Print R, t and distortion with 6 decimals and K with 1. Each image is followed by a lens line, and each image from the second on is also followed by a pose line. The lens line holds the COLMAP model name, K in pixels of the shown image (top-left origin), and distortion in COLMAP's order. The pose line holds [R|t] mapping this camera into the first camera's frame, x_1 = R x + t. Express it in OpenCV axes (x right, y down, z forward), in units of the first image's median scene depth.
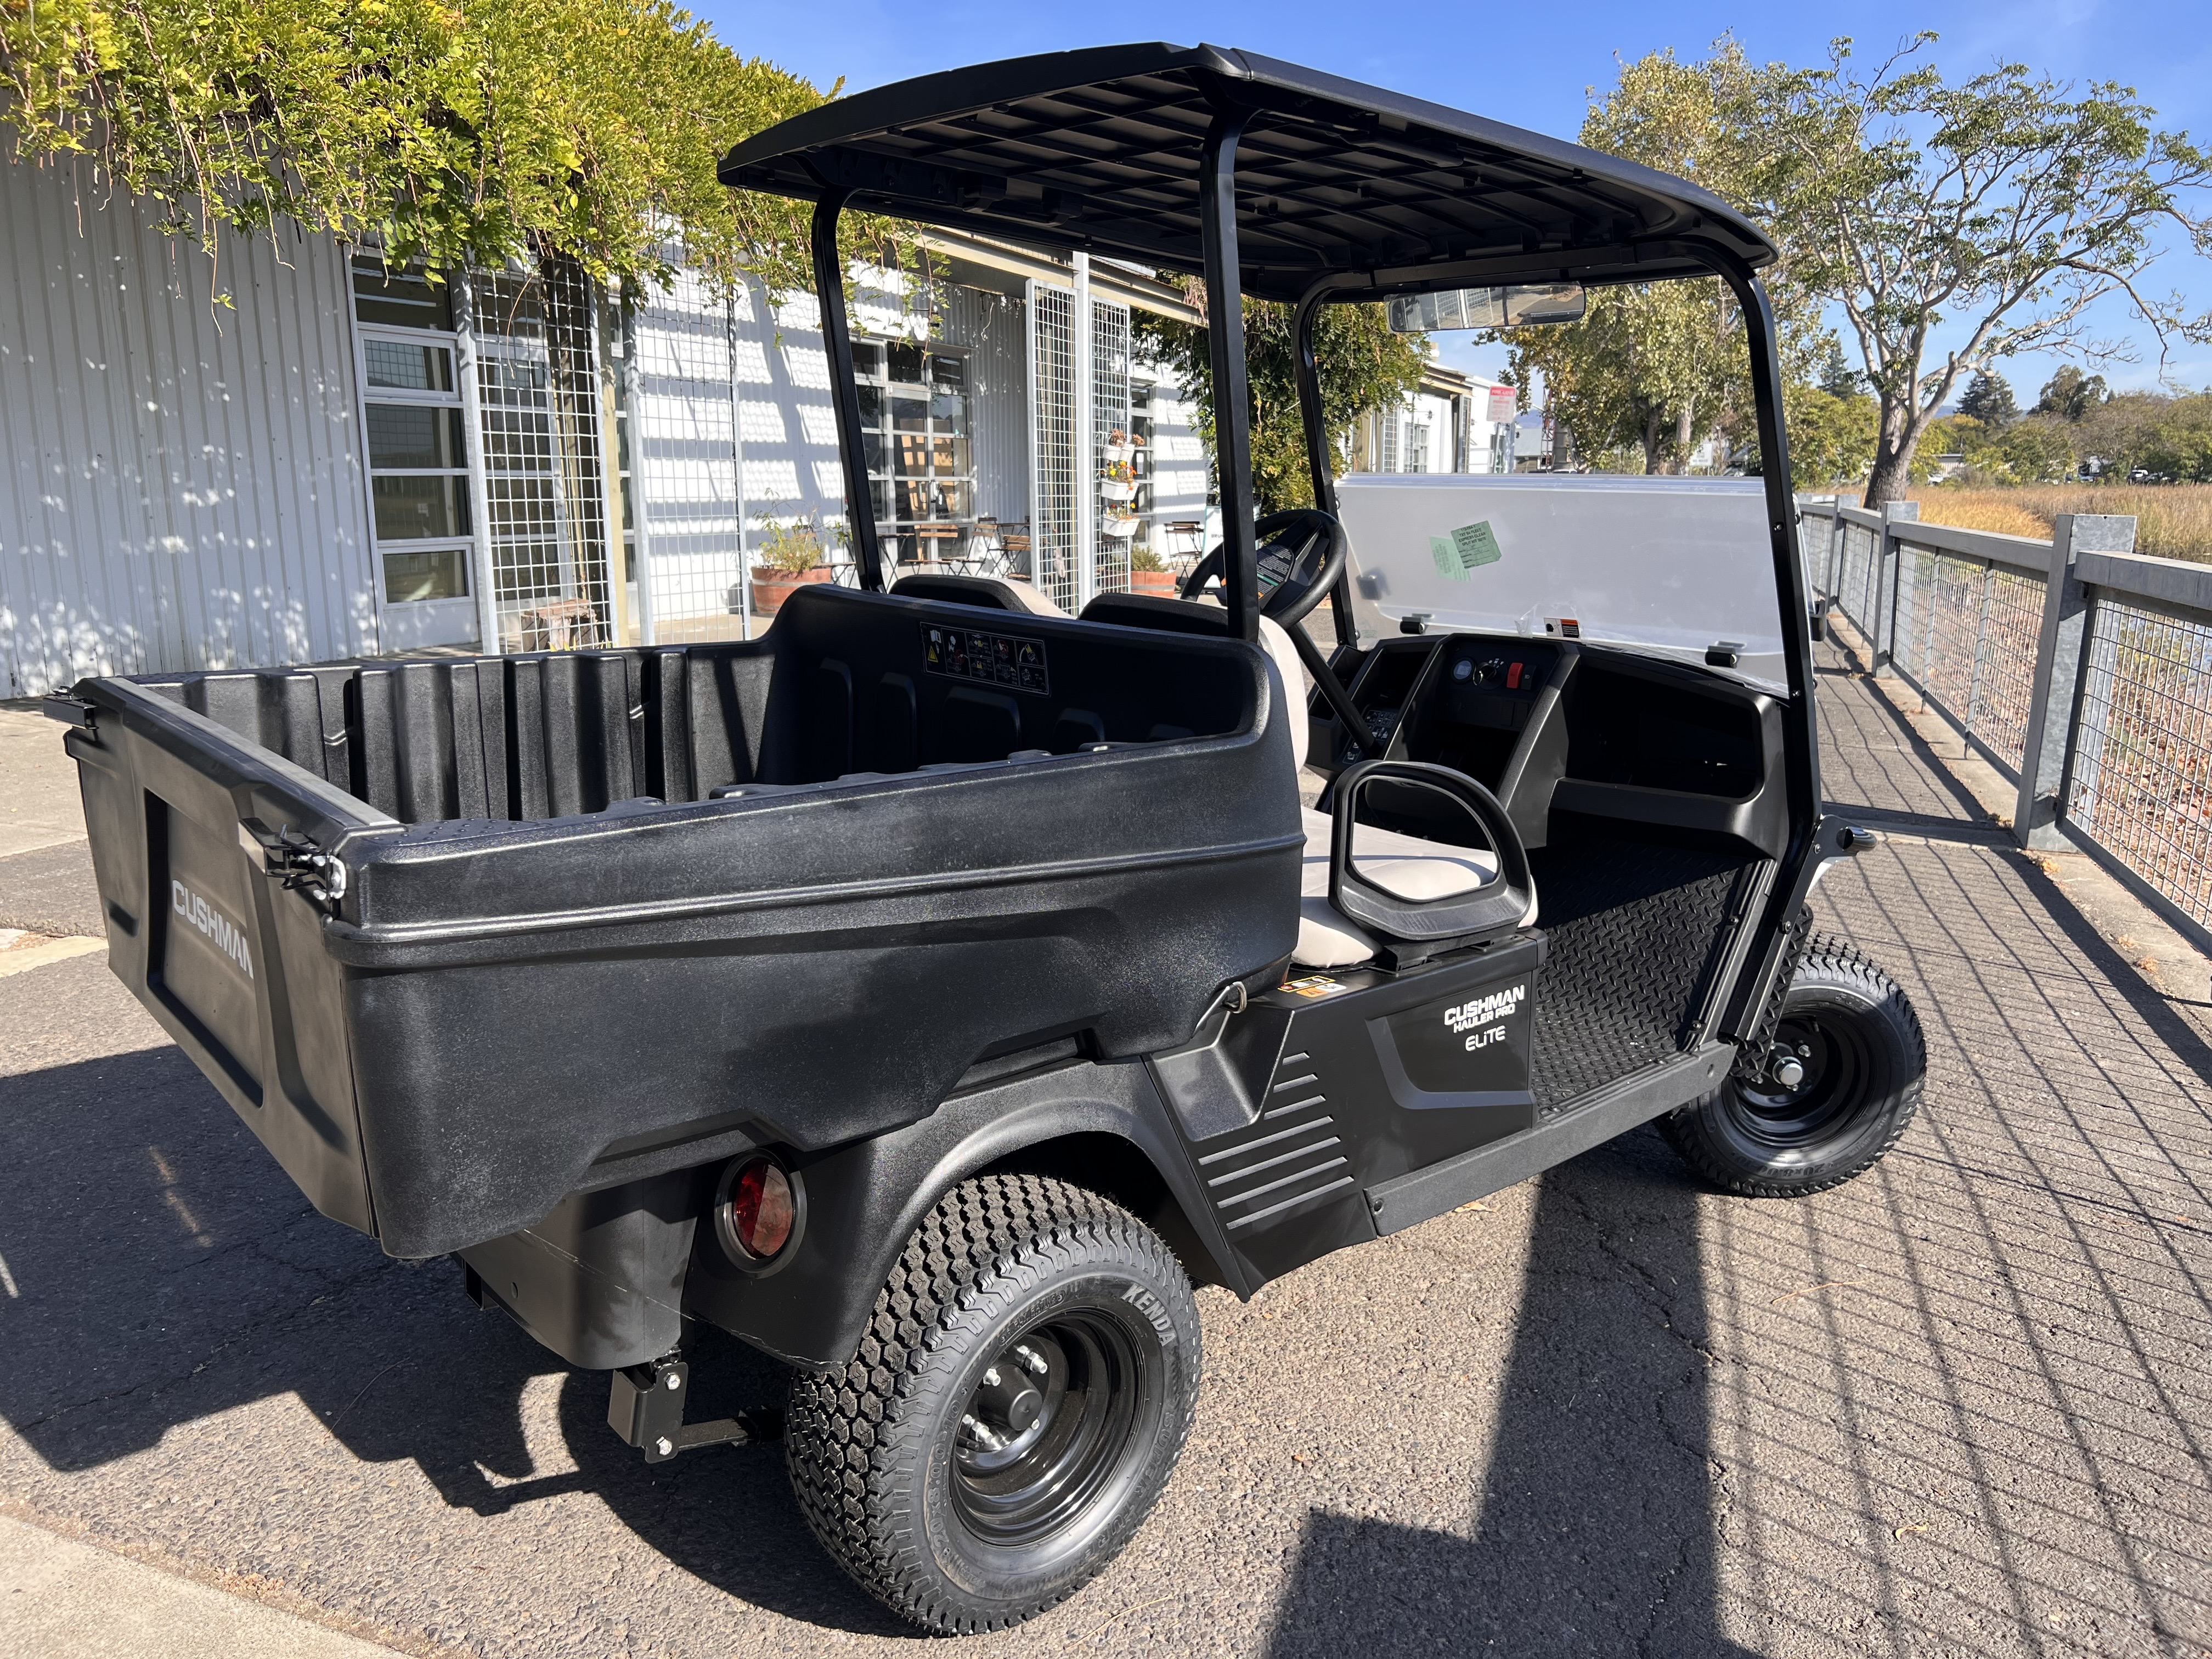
lens RADIAL K [[1680.2, 0, 1112.6], [0, 1680.2, 827.2], [0, 0, 1]] dist [0.045013, -0.051792]
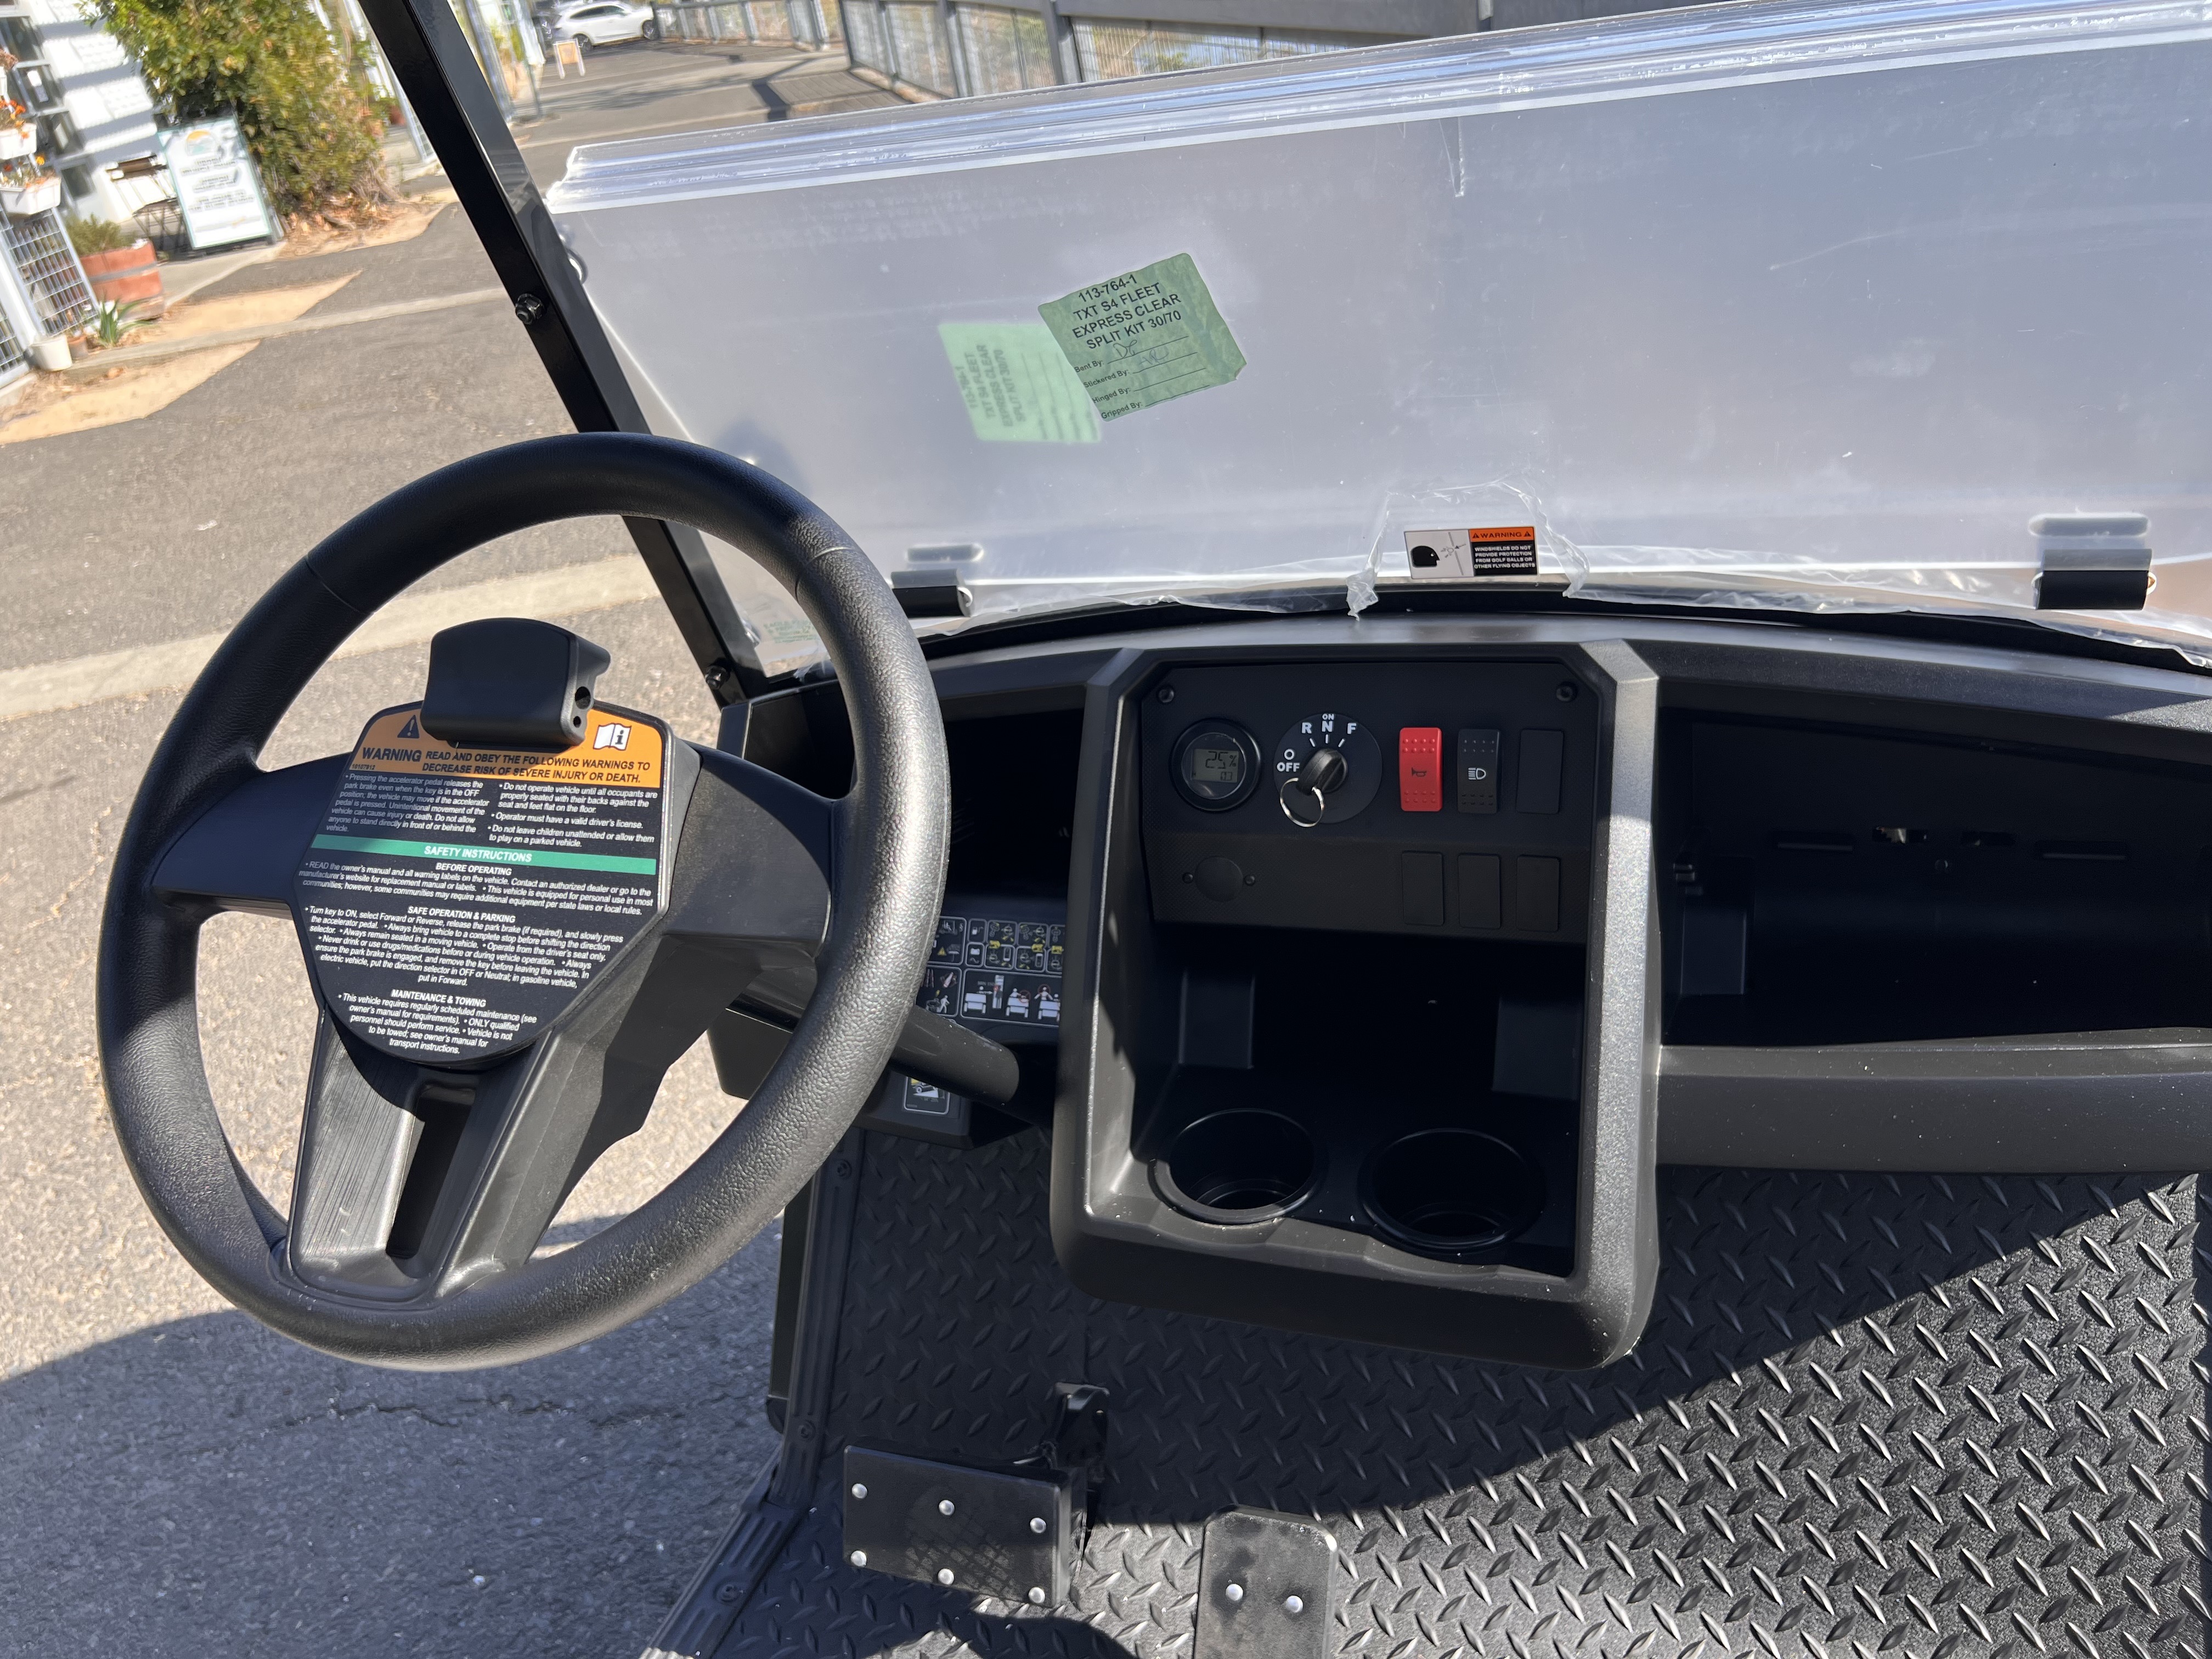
lens RADIAL K [[1680.2, 0, 1101.7], [0, 1680.2, 827.6], [0, 0, 1]] dist [0.045013, -0.051792]
pose [[0.849909, -0.360156, 0.384632, 0.013560], [0.254111, 0.919606, 0.299586, -0.034758], [-0.461608, -0.156881, 0.873102, 0.143768]]
